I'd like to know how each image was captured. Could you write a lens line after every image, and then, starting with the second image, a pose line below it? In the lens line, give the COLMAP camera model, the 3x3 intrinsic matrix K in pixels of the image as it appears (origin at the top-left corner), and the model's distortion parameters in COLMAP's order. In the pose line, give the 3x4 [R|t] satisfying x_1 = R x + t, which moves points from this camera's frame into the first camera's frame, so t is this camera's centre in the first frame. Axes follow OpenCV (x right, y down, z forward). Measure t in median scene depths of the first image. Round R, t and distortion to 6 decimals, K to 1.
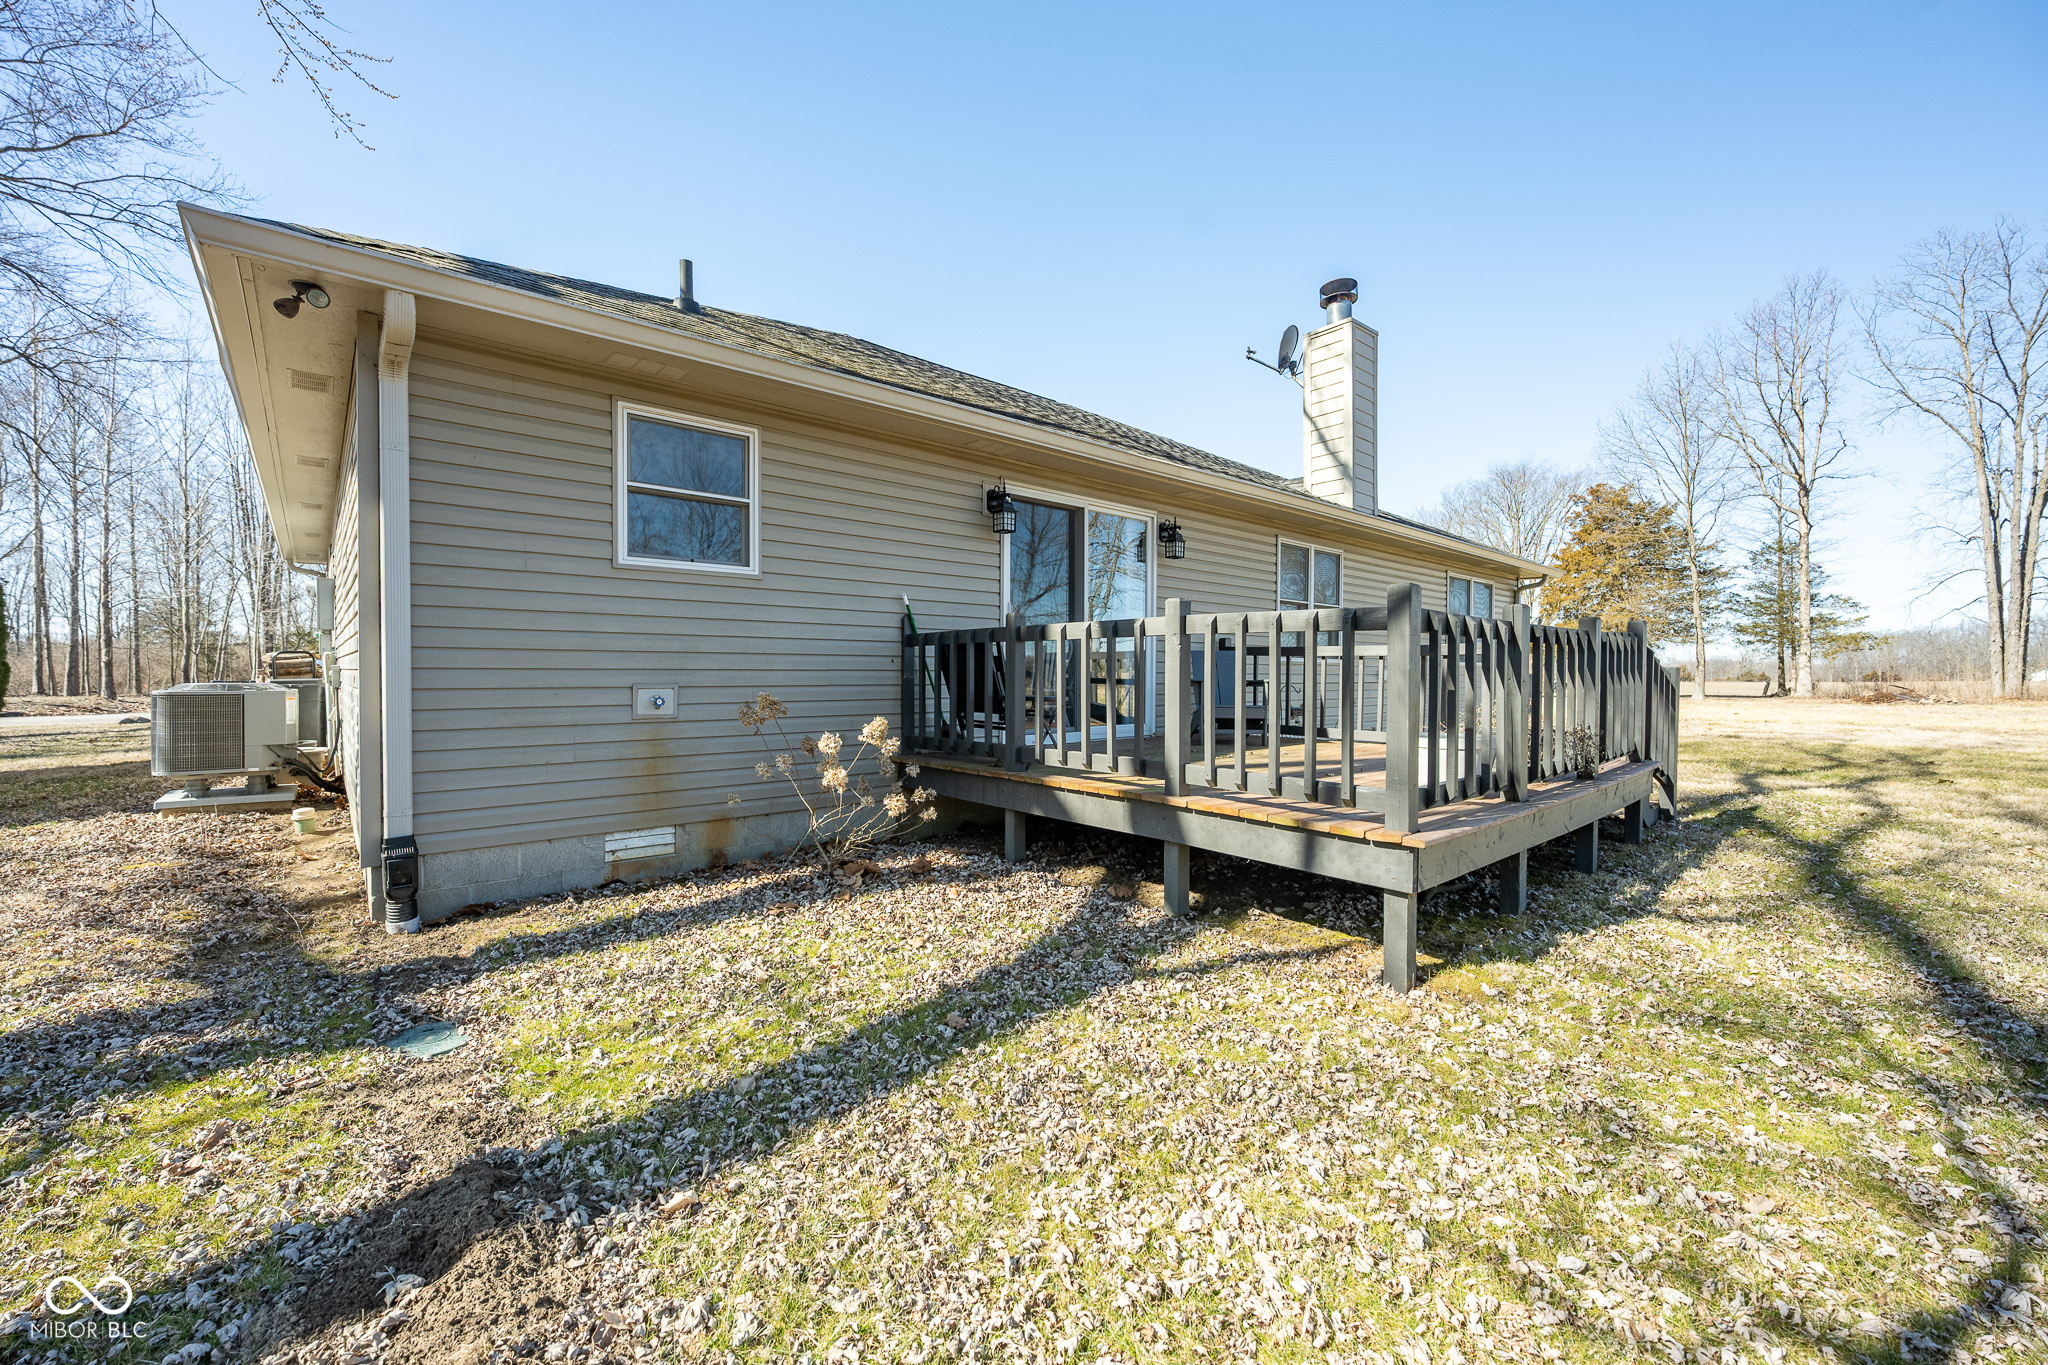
lens RADIAL K [[818.8, 0, 1030.5], [0, 818.8, 685.4], [0, 0, 1]] dist [0.001249, -0.000792]
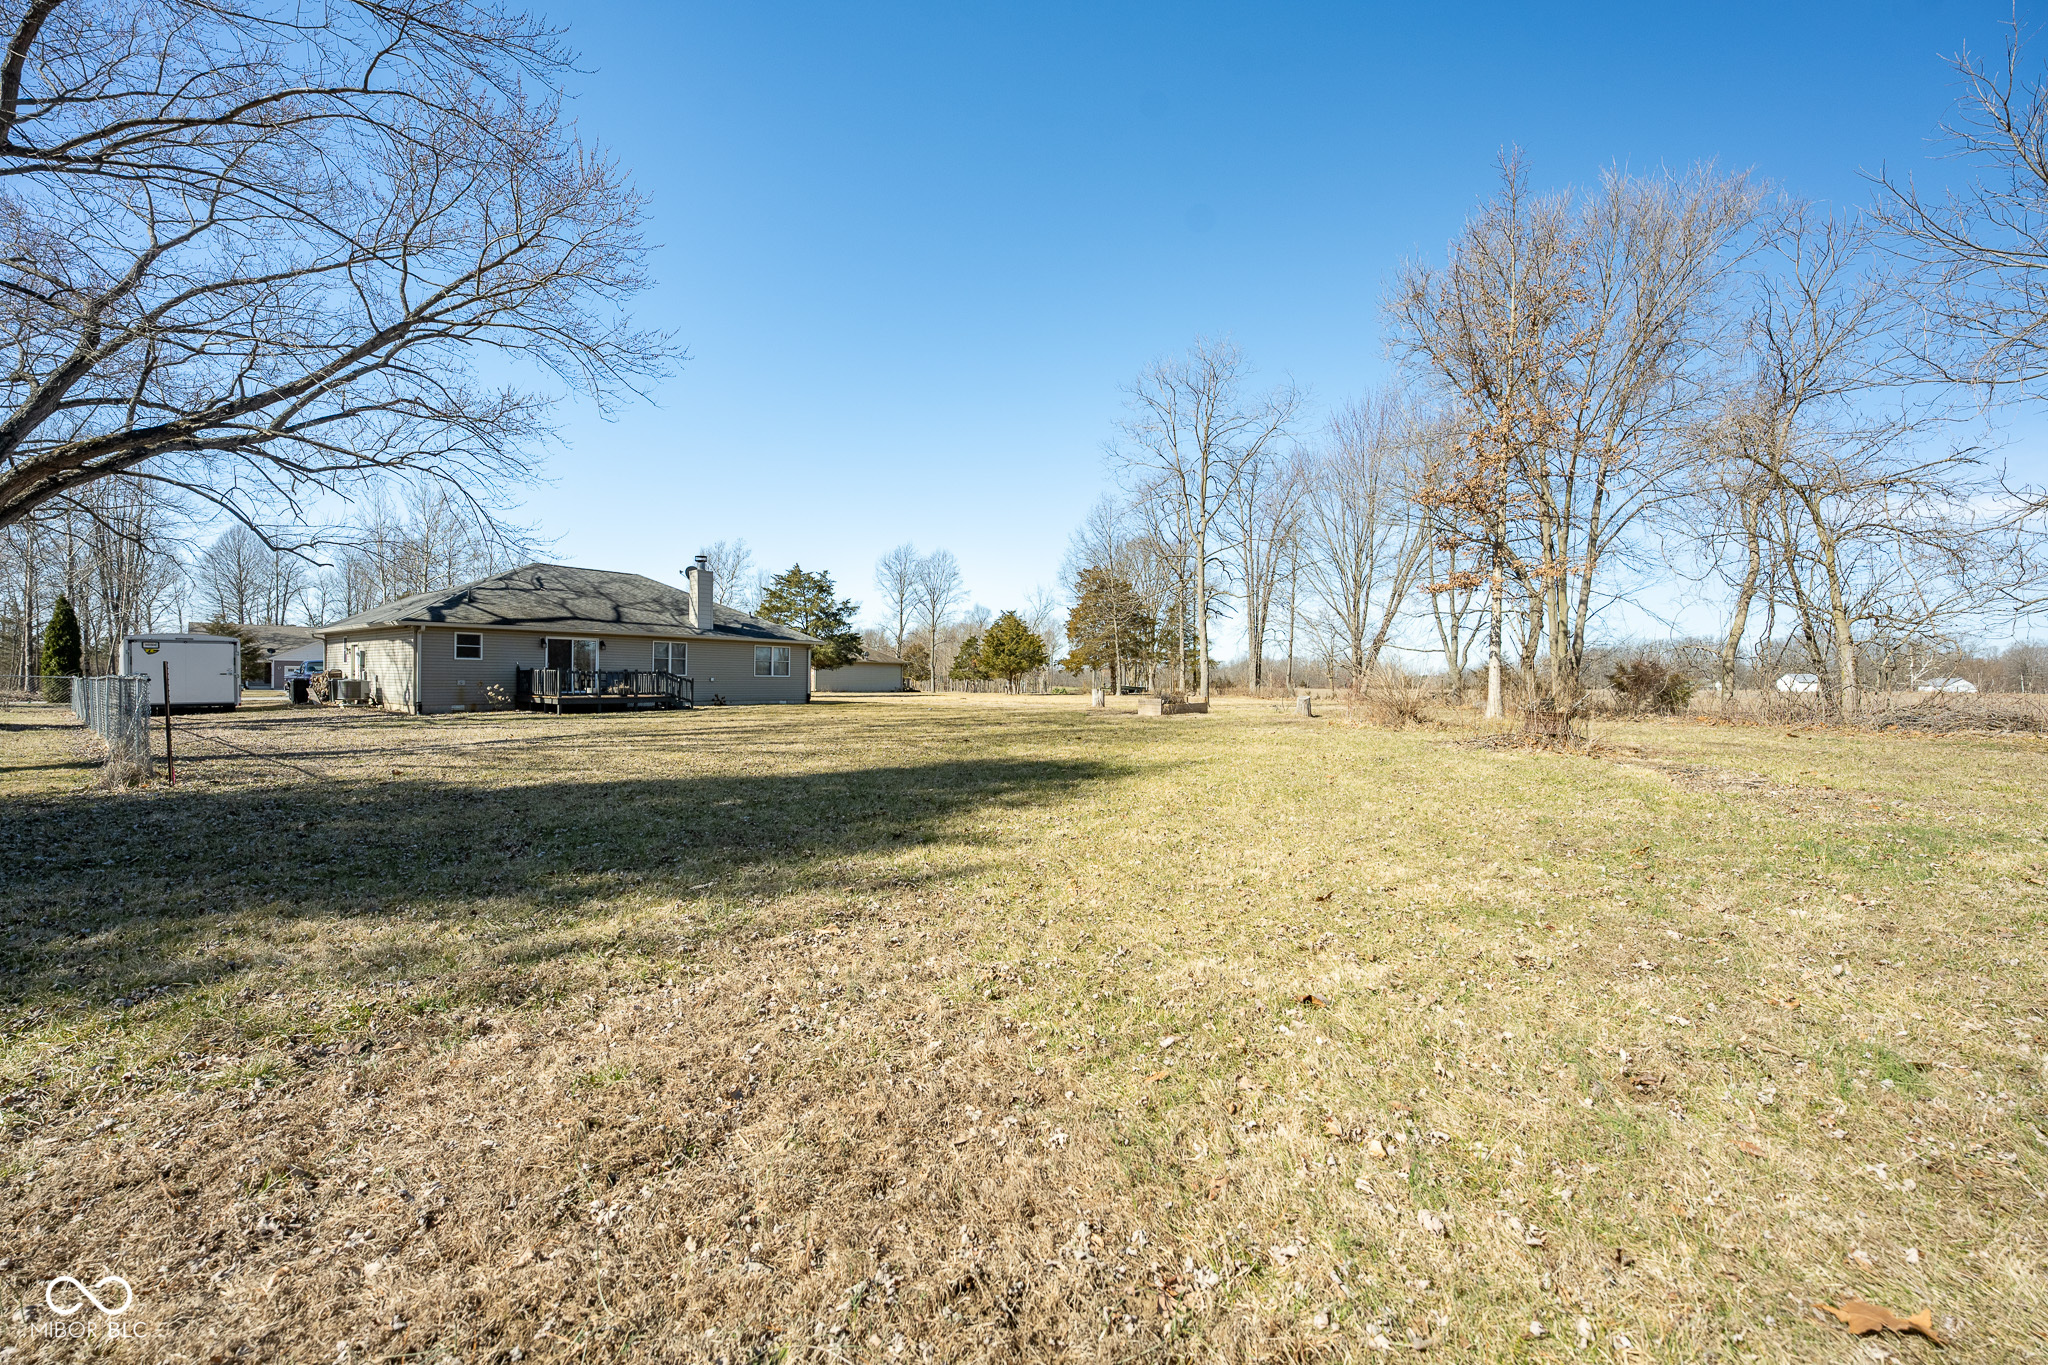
lens RADIAL K [[829.5, 0, 1024.0], [0, 829.5, 682.5], [0, 0, 1]] dist [-0.002341, 0.000950]
pose [[0.984851, 0.005969, 0.173301, 0.364508], [-0.003997, 0.999923, -0.011727, 0.010798], [-0.173358, 0.010857, 0.984799, -0.814750]]
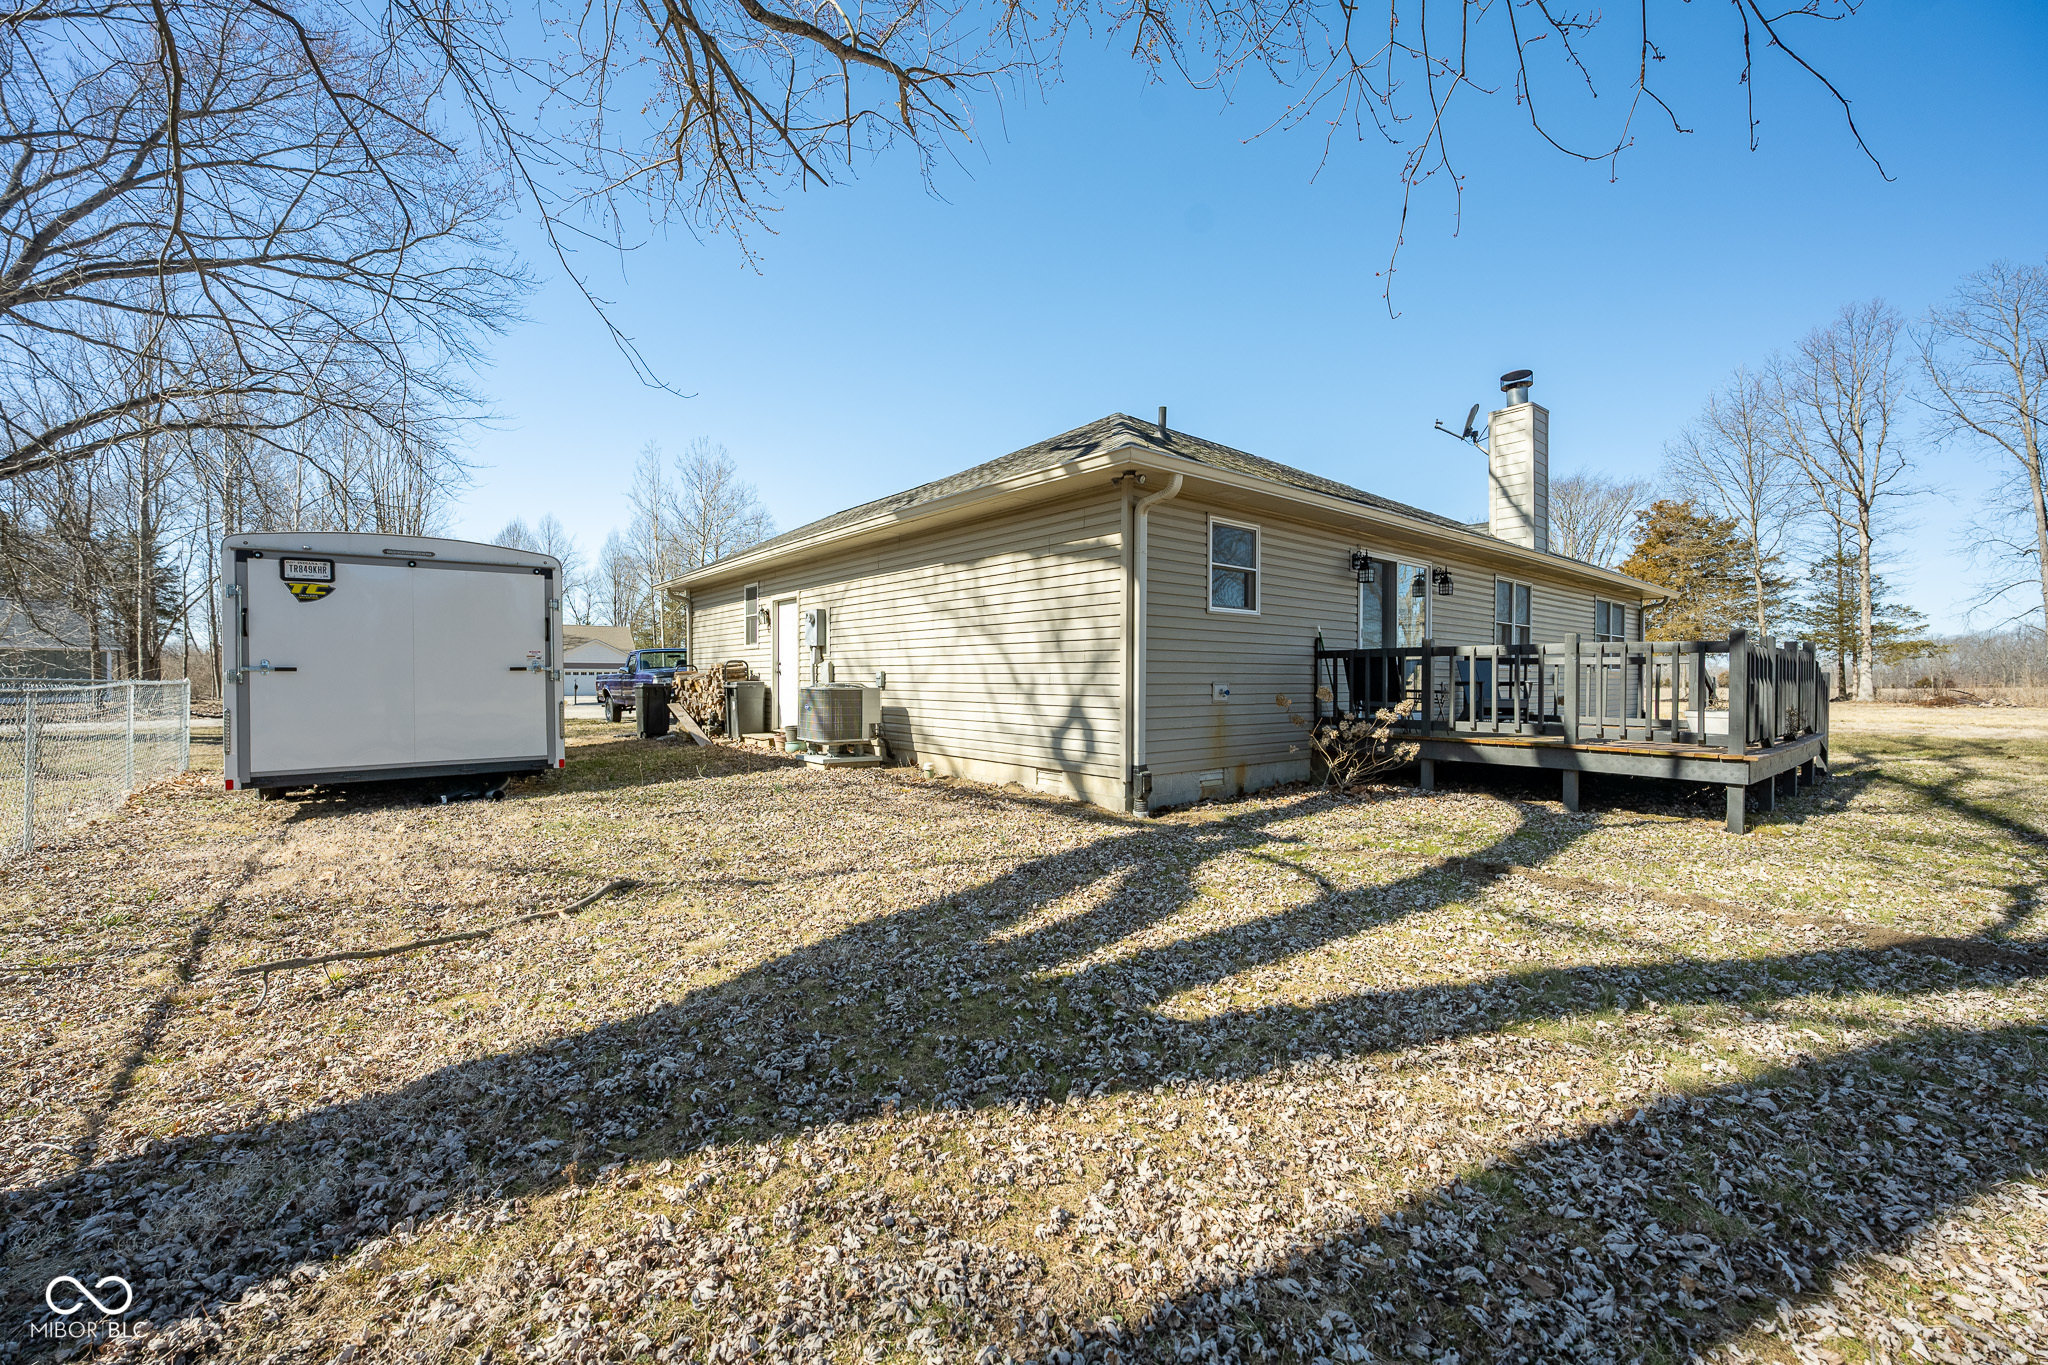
lens RADIAL K [[829.5, 0, 1024.0], [0, 829.5, 682.5], [0, 0, 1]] dist [-0.002341, 0.000950]
pose [[0.999637, -0.000164, -0.026959, -0.122118], [-0.000157, 0.999929, -0.011885, 0.002916], [0.026959, 0.011884, 0.999566, -0.105389]]
